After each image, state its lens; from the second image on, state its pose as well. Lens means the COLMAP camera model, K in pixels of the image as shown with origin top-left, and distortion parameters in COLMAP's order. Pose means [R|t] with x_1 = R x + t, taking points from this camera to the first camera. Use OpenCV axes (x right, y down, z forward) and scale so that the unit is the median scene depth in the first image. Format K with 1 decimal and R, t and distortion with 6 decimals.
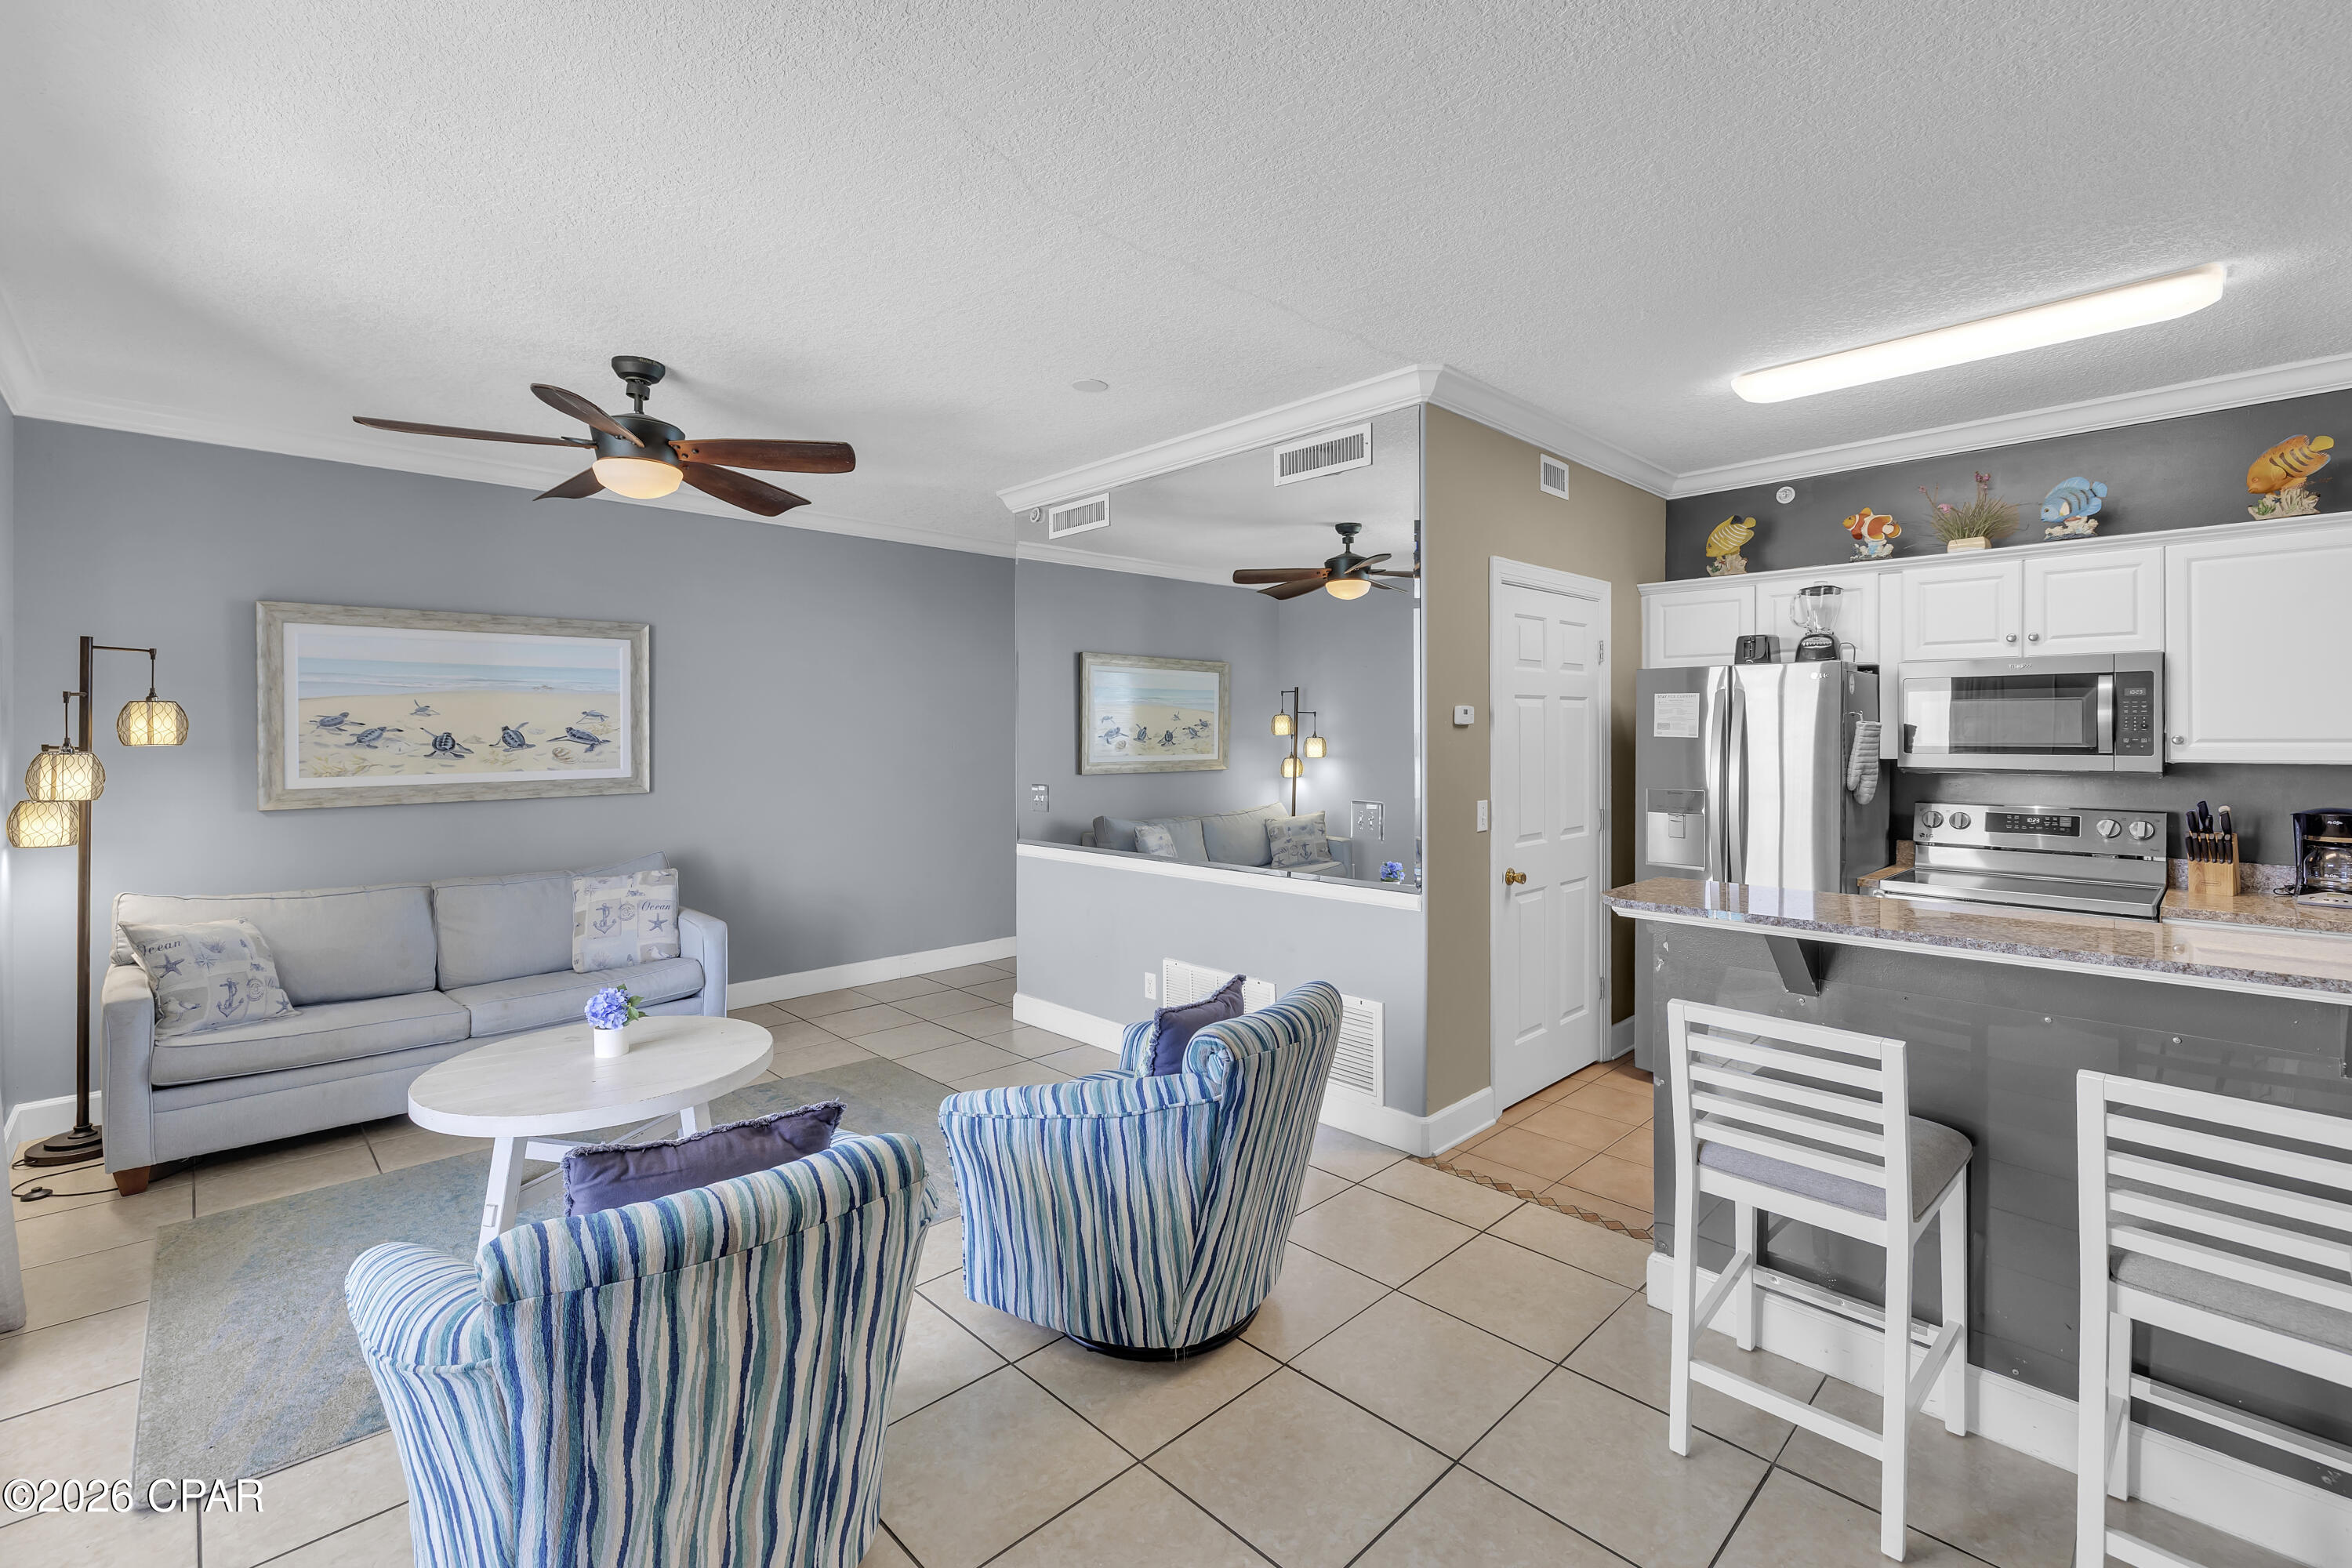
lens RADIAL K [[1016.5, 0, 1183.4], [0, 1016.5, 733.0], [0, 0, 1]] dist [-0.001900, -0.000707]
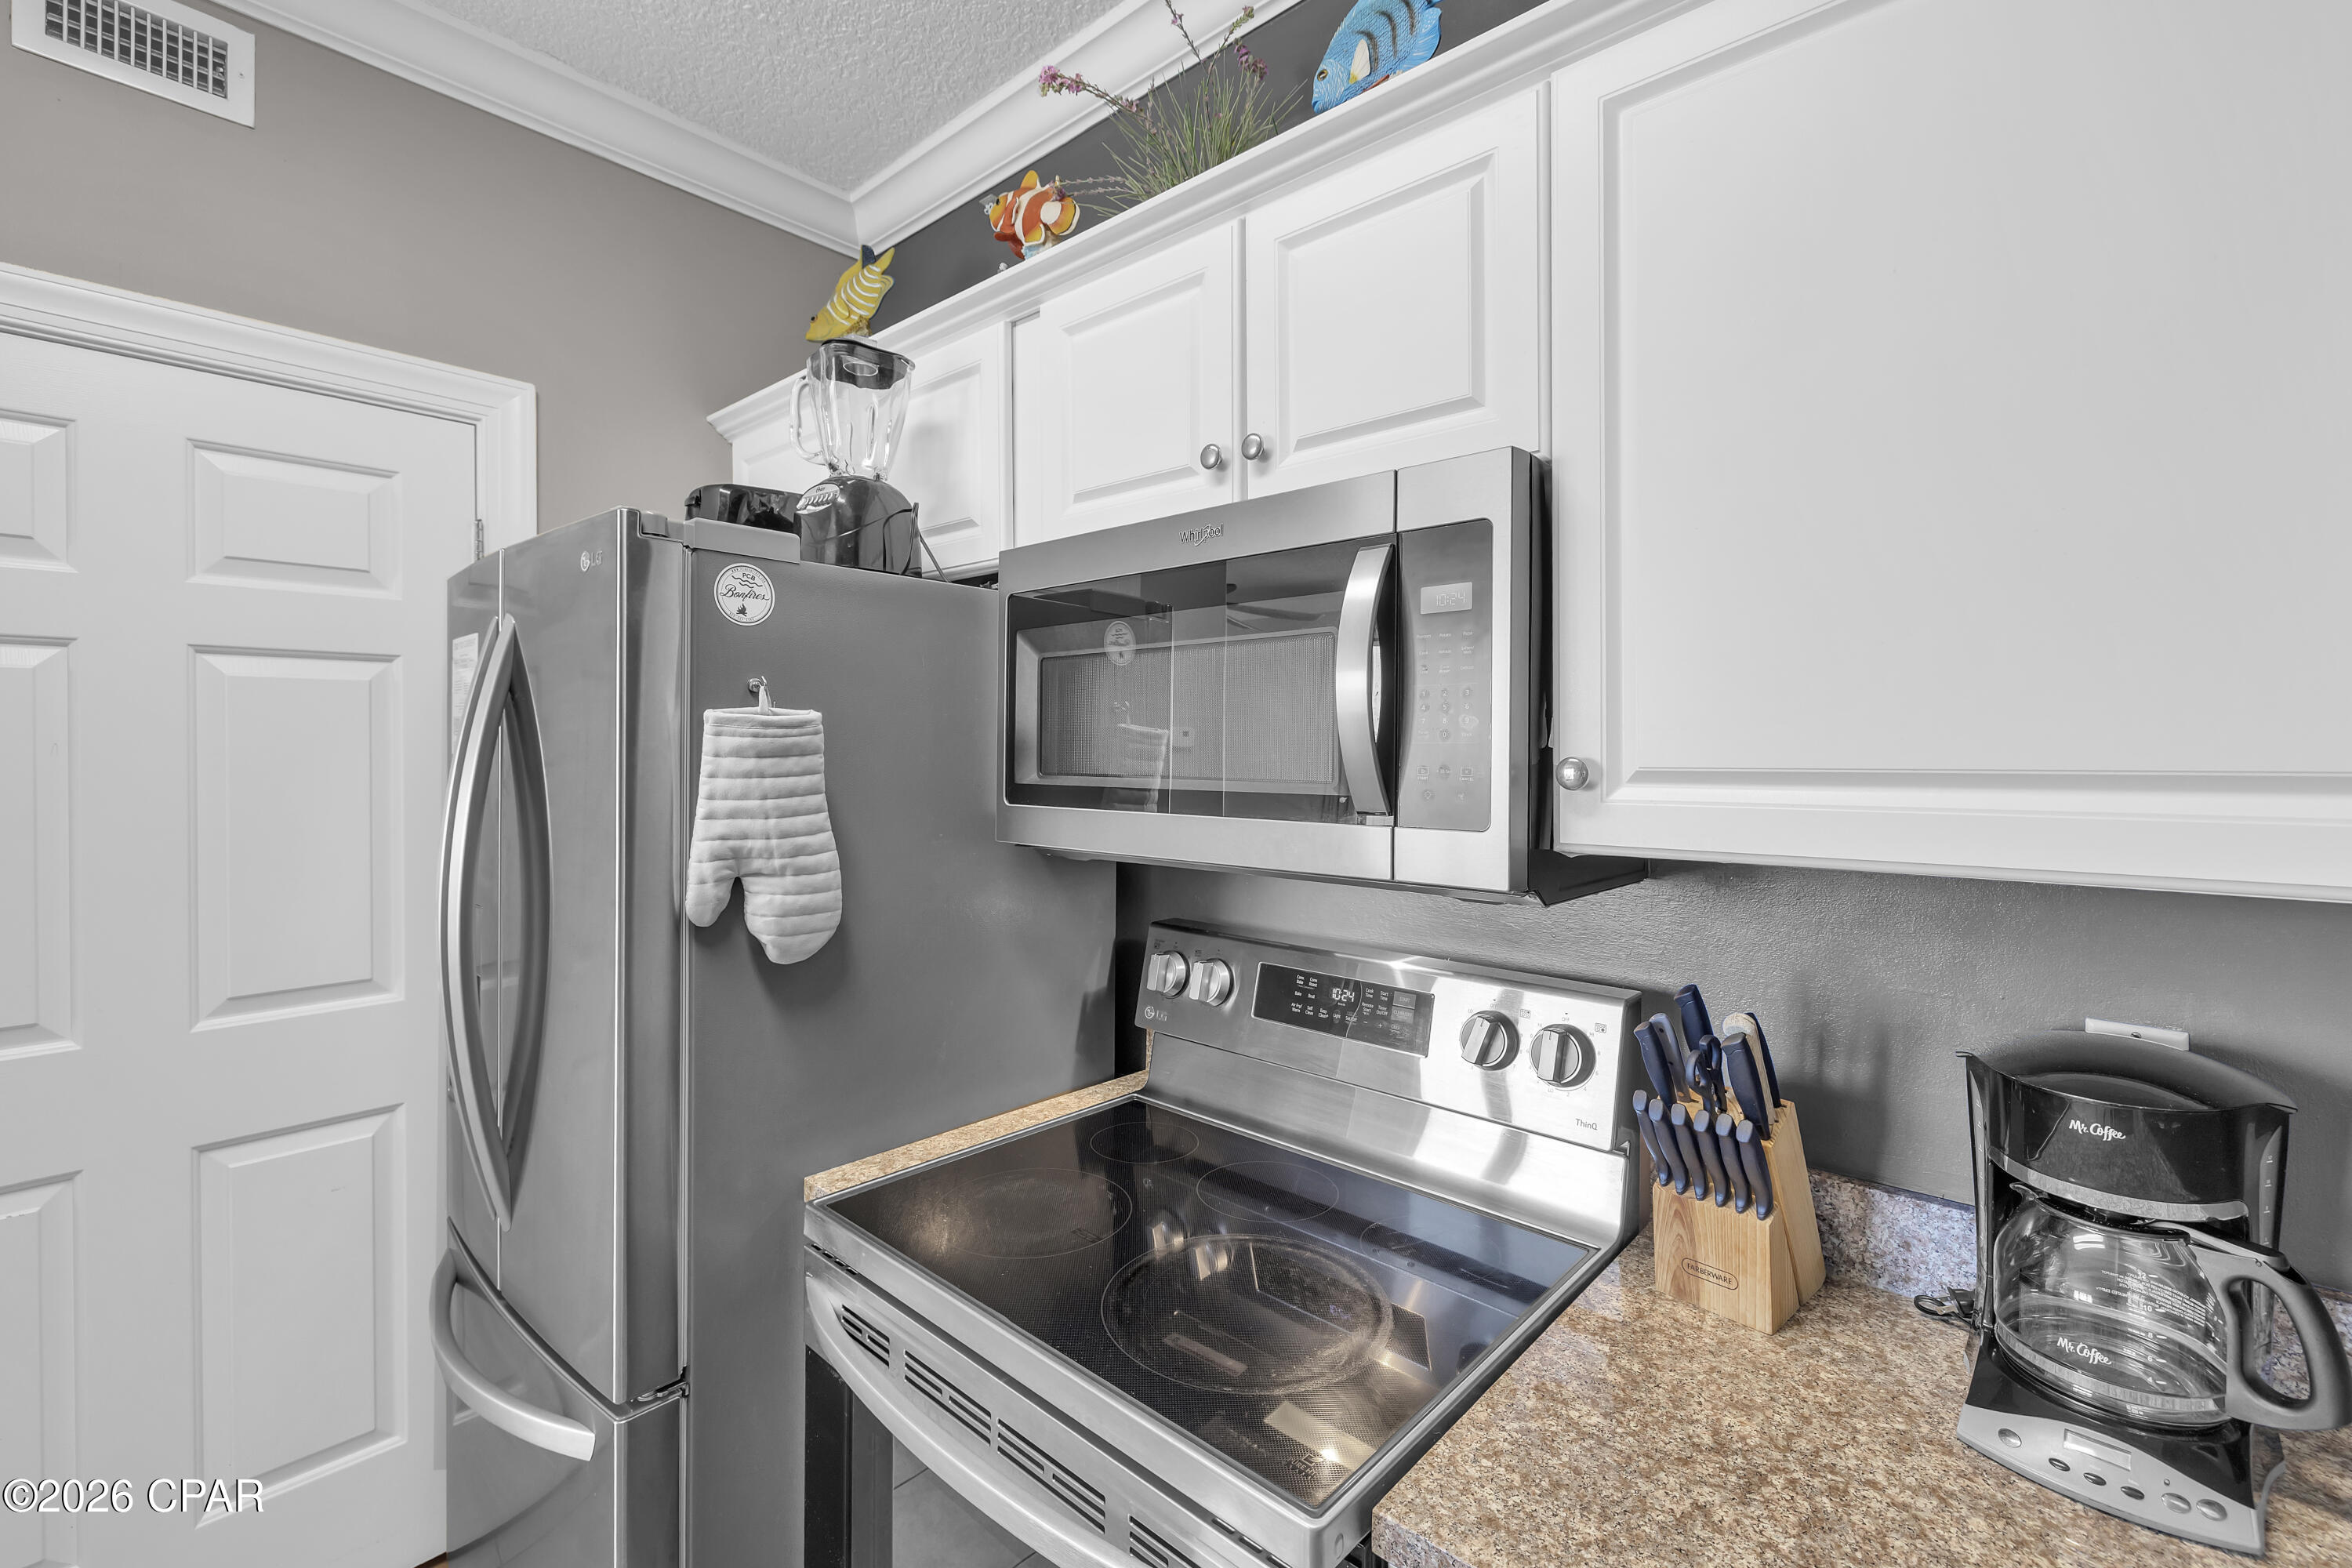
lens RADIAL K [[1017.9, 0, 1176.4], [0, 1017.9, 757.0], [0, 0, 1]] dist [0.001121, 0.000177]
pose [[0.997668, 0.002240, 0.068214, 0.831342], [-0.002666, 0.999978, 0.006154, 0.000939], [-0.068199, -0.006322, 0.997652, 0.714158]]
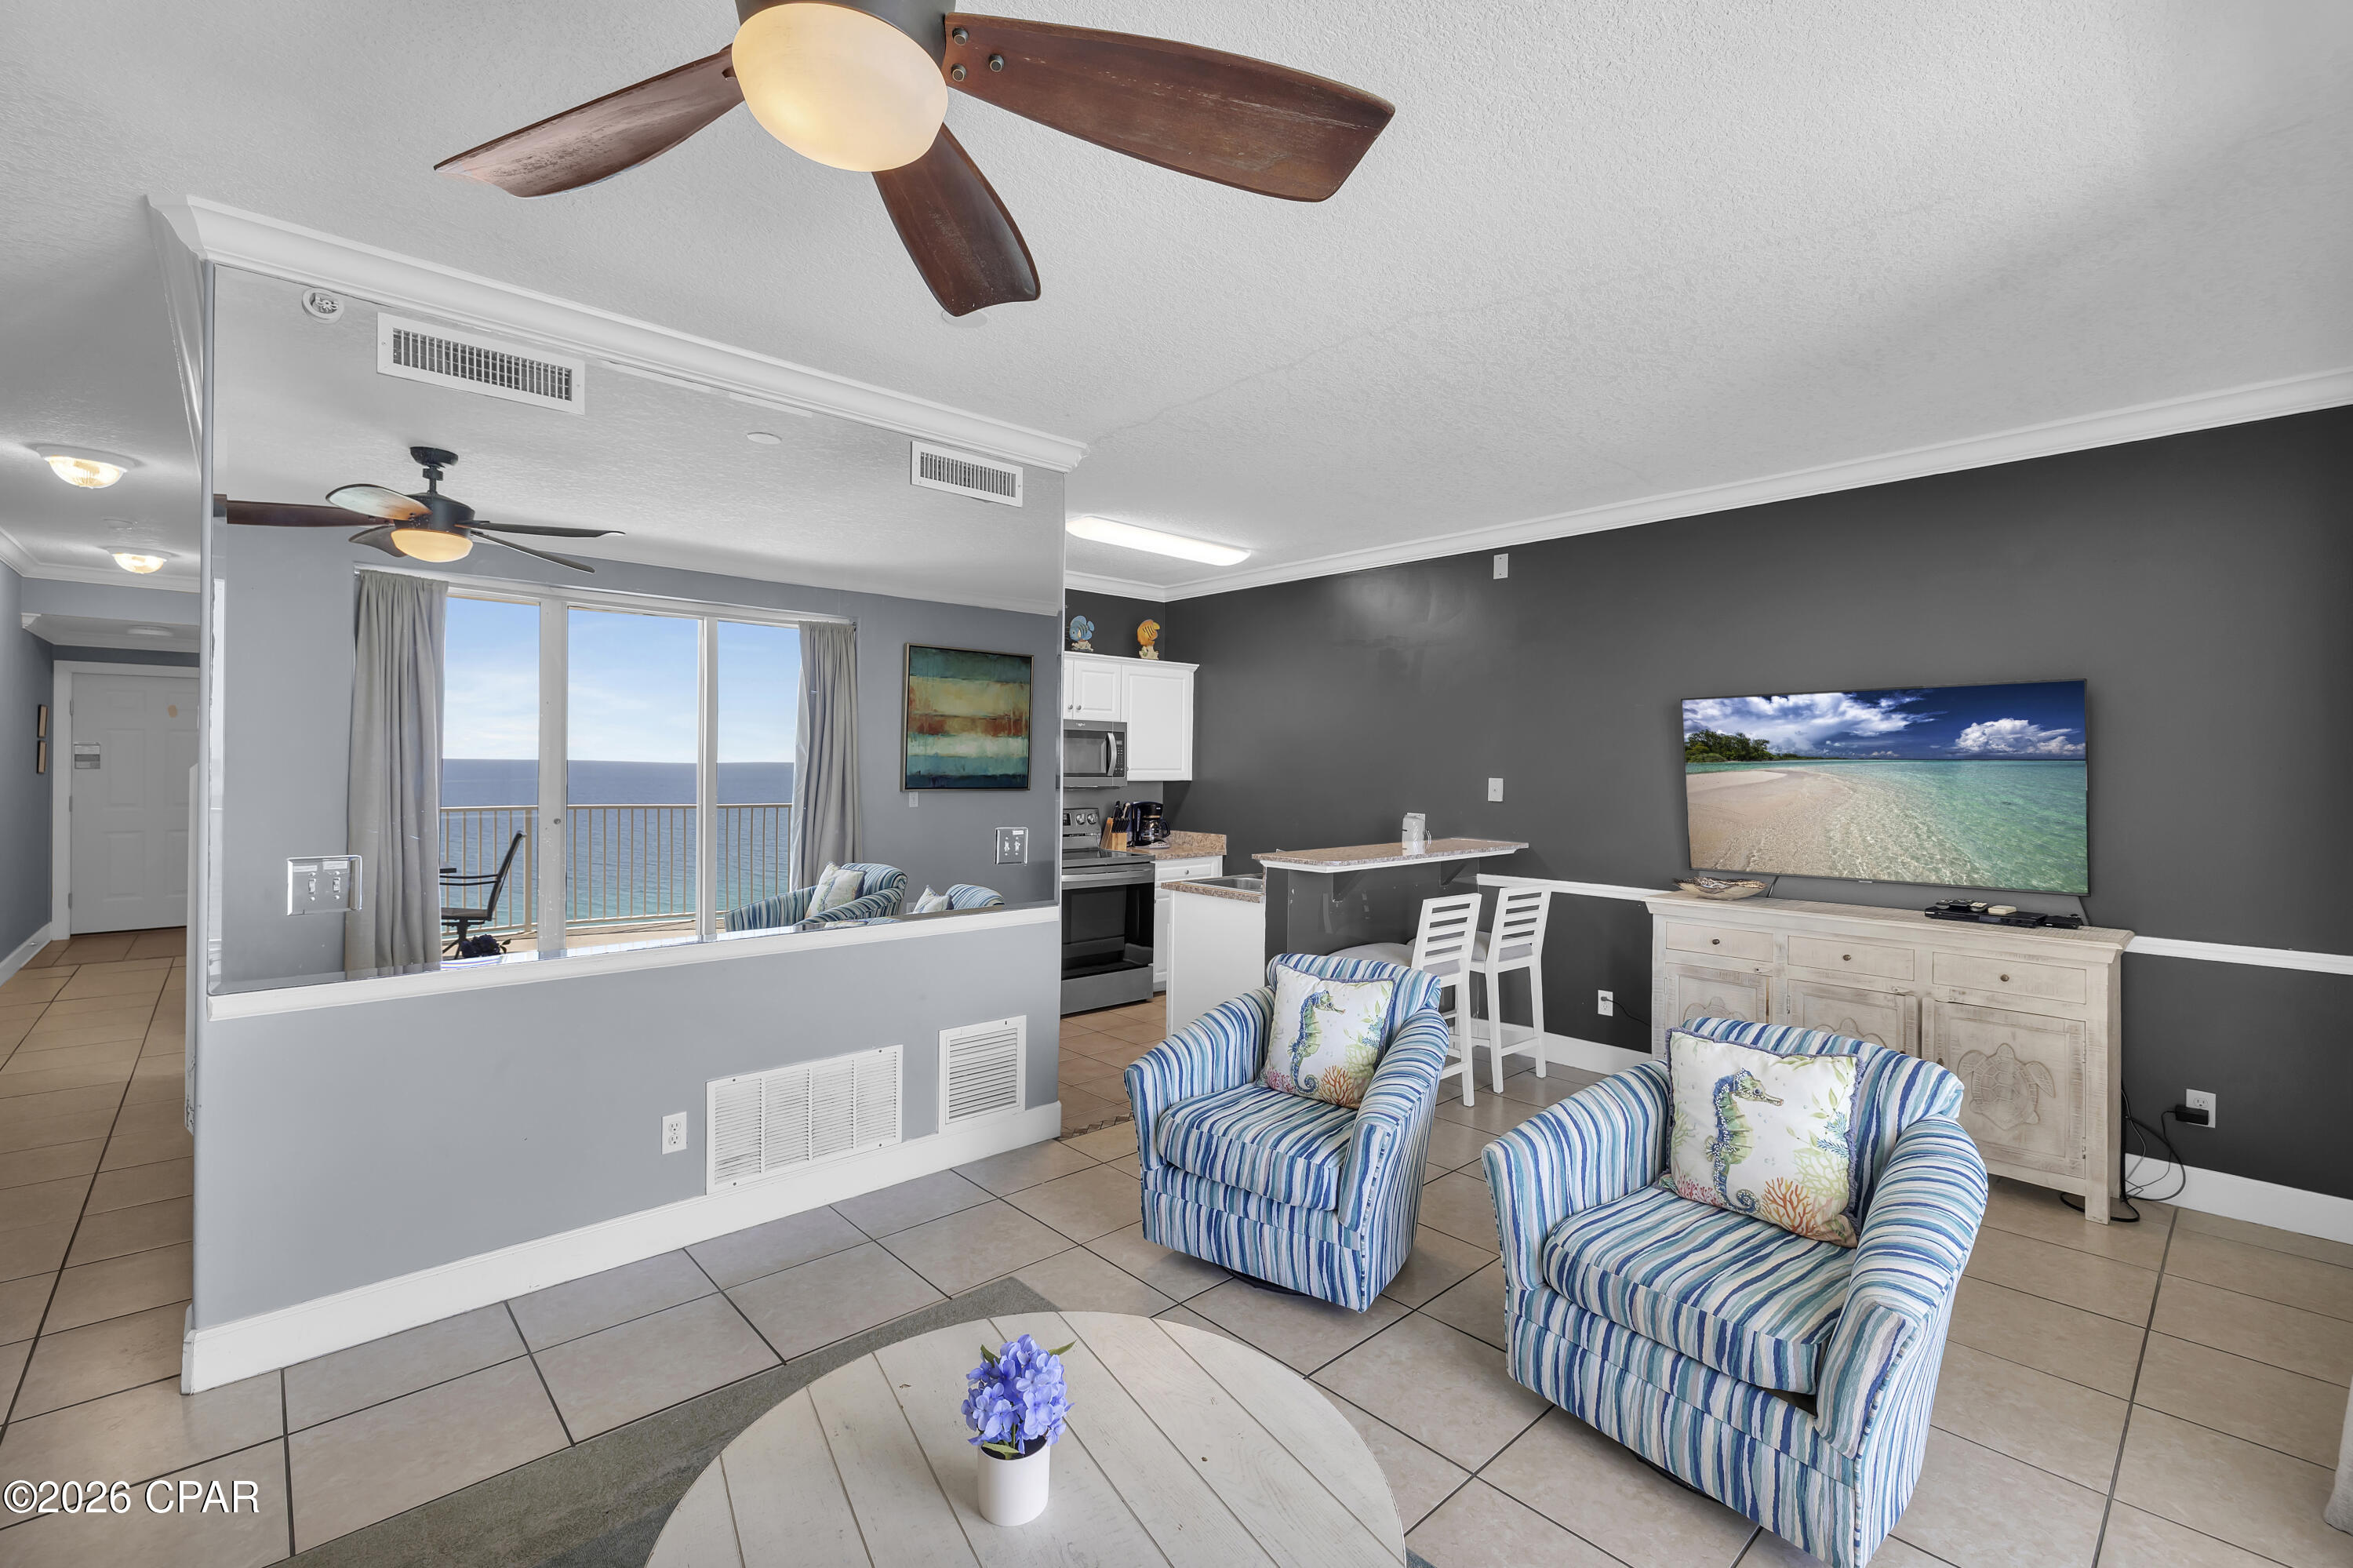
lens RADIAL K [[1018.4, 0, 1176.9], [0, 1018.4, 757.0], [0, 0, 1]] dist [0.001121, 0.000177]
pose [[0.024255, 0.014372, 0.999602, -0.885216], [-0.007759, 0.999869, -0.014188, 0.011114], [-0.999676, -0.007411, 0.024363, 0.834529]]
